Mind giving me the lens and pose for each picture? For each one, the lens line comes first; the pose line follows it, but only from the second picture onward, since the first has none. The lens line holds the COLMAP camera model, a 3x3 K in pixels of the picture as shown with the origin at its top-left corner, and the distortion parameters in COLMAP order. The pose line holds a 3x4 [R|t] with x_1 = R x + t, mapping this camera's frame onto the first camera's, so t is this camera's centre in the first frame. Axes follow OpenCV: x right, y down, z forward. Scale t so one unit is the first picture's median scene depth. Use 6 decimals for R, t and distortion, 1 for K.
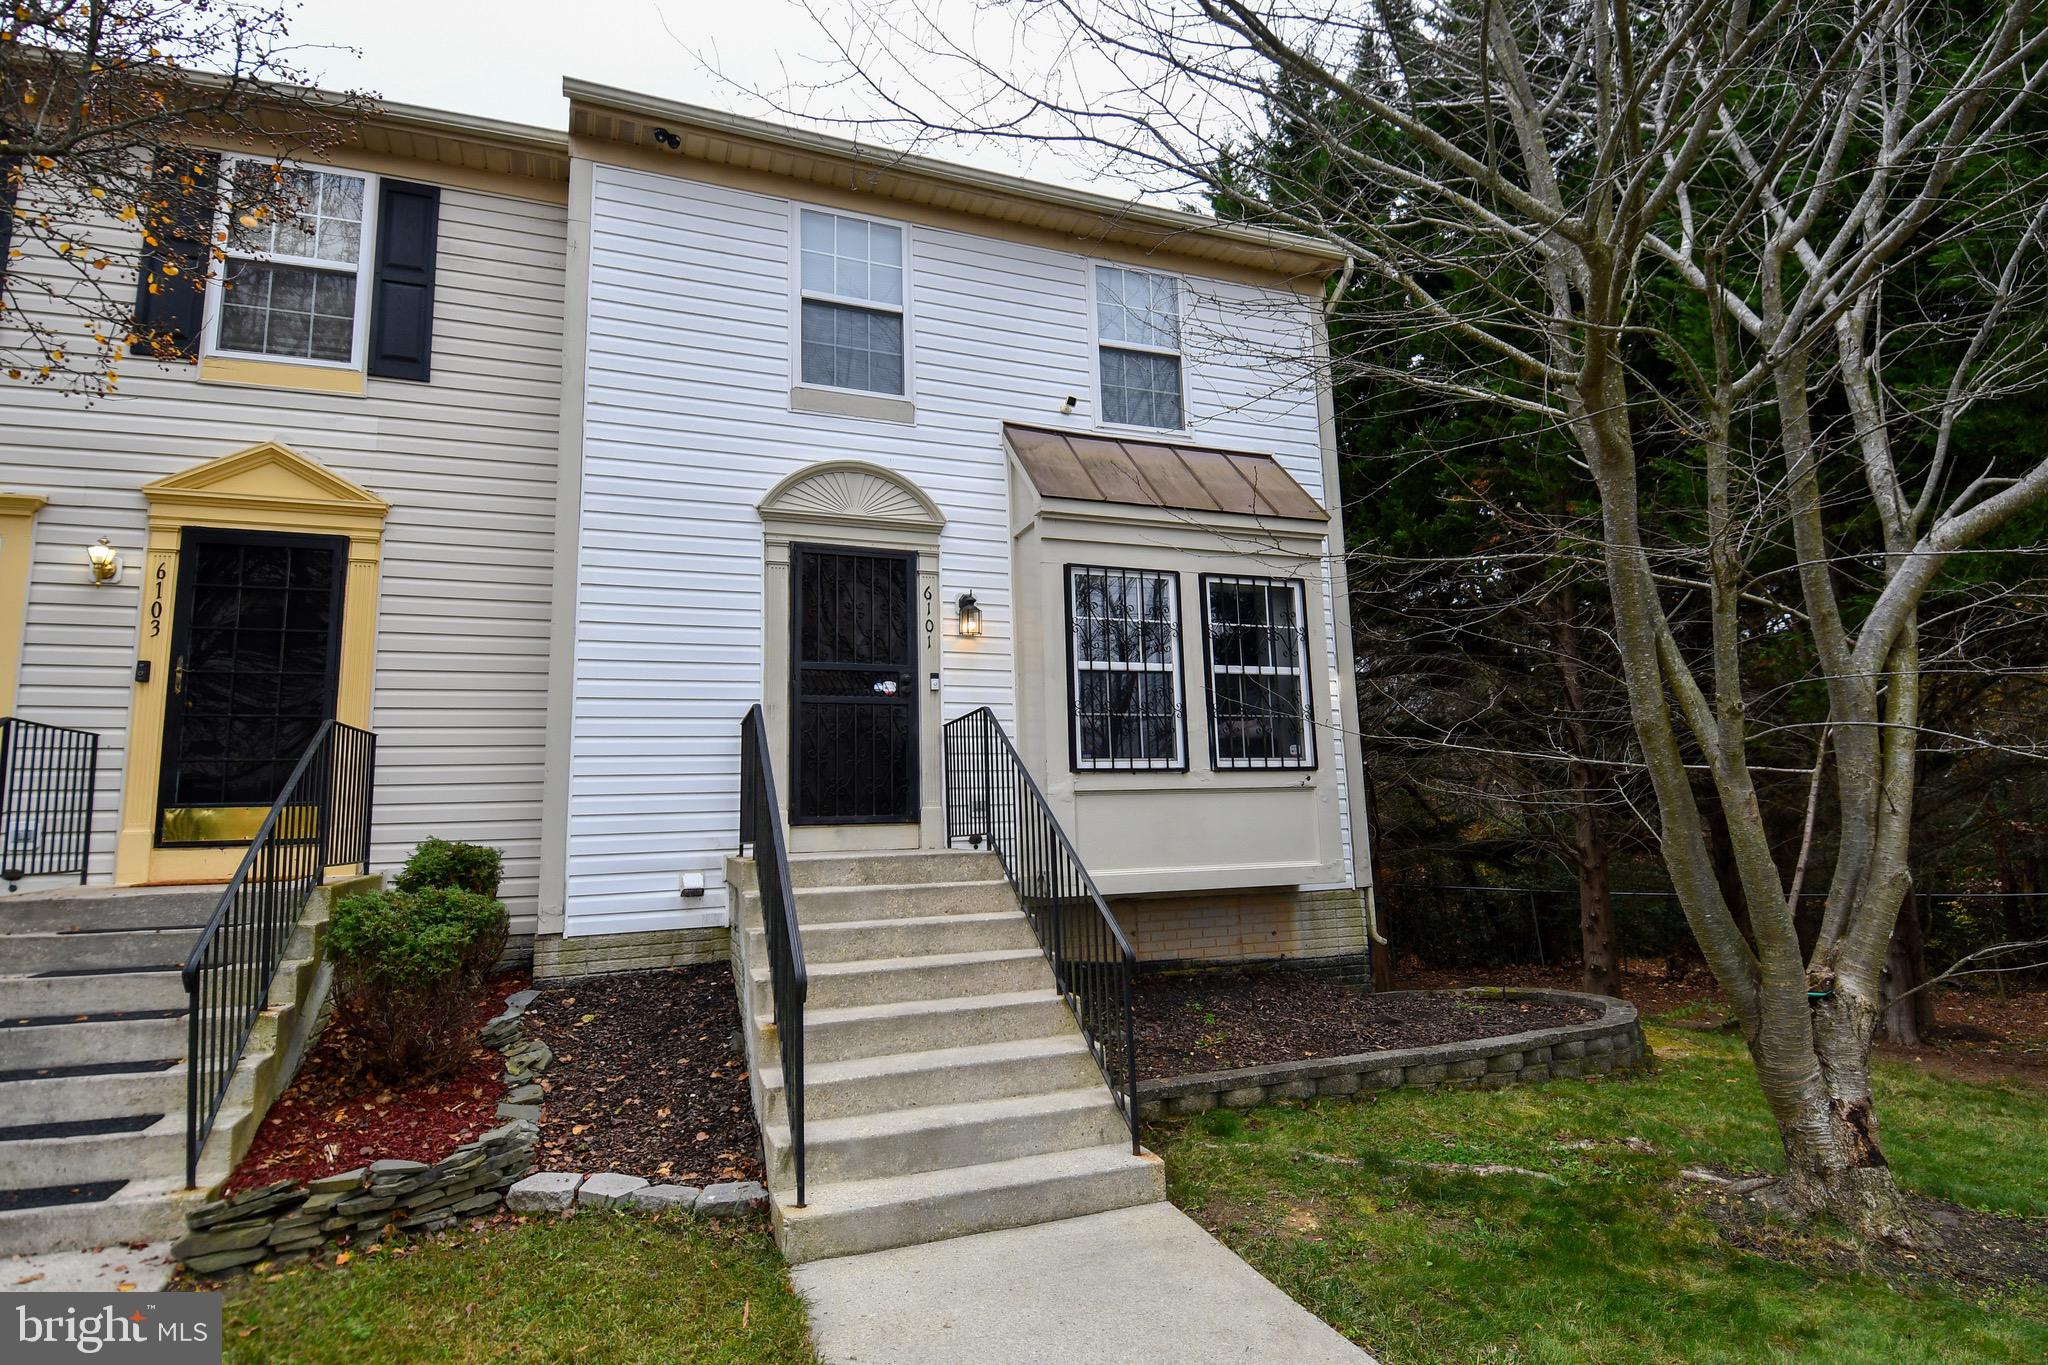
lens RADIAL K [[1086.6, 0, 1040.0], [0, 1086.6, 653.3], [0, 0, 1]] dist [0.042295, -0.049445]
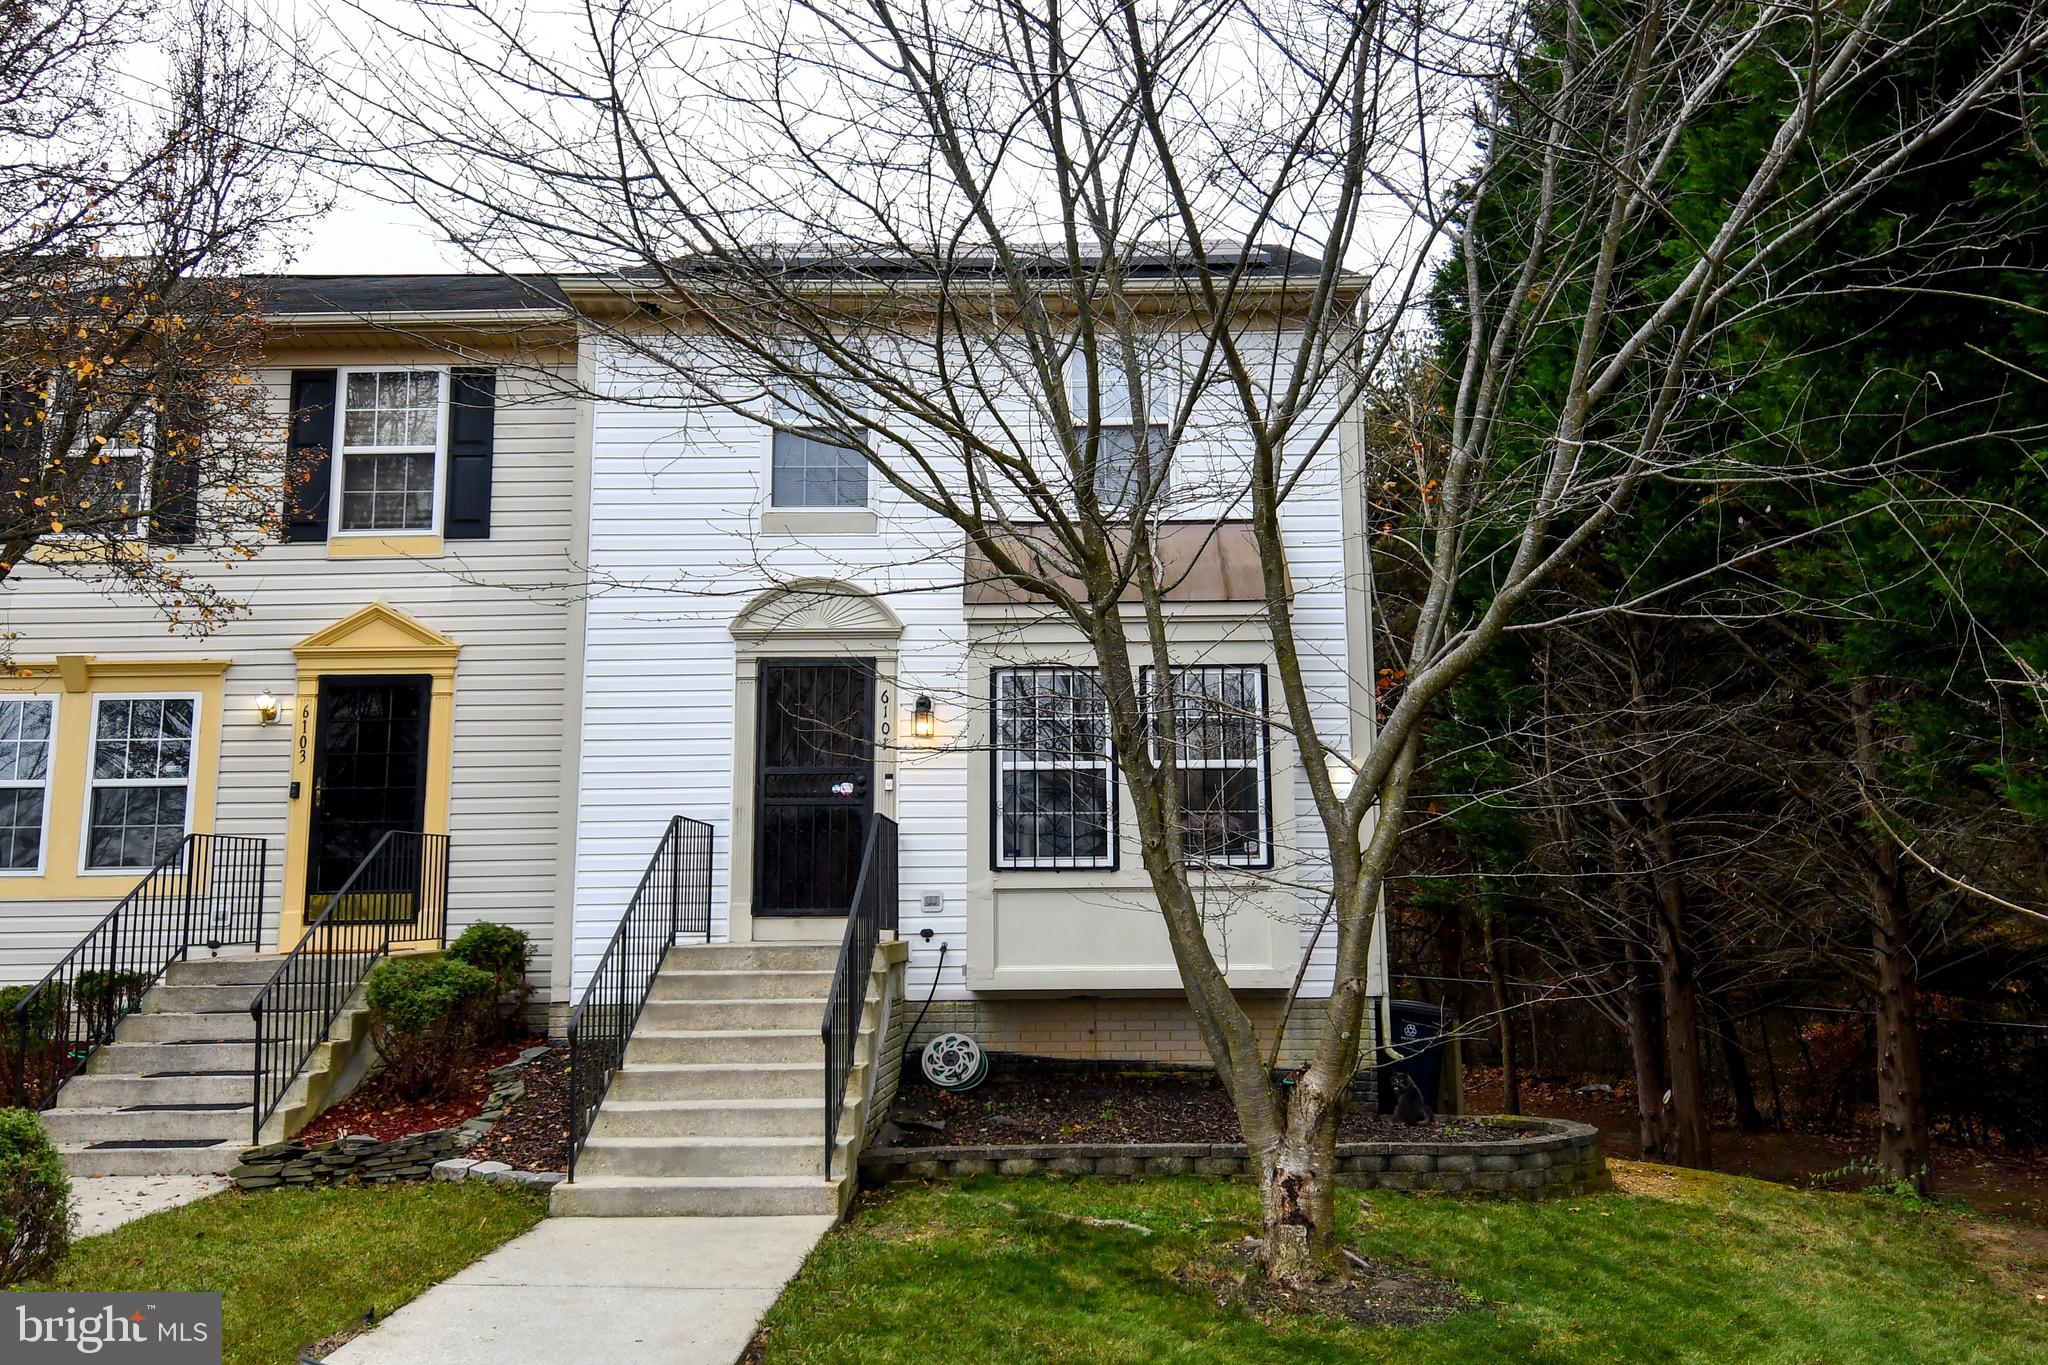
lens RADIAL K [[1642.0, 0, 1023.2], [0, 1642.0, 646.0], [0, 0, 1]] dist [0.034240, -0.013698]
pose [[0.921758, -0.042276, -0.385455, 0.697413], [0.042770, 0.999058, -0.007296, -0.096092], [0.385400, -0.009761, 0.922698, -0.453019]]
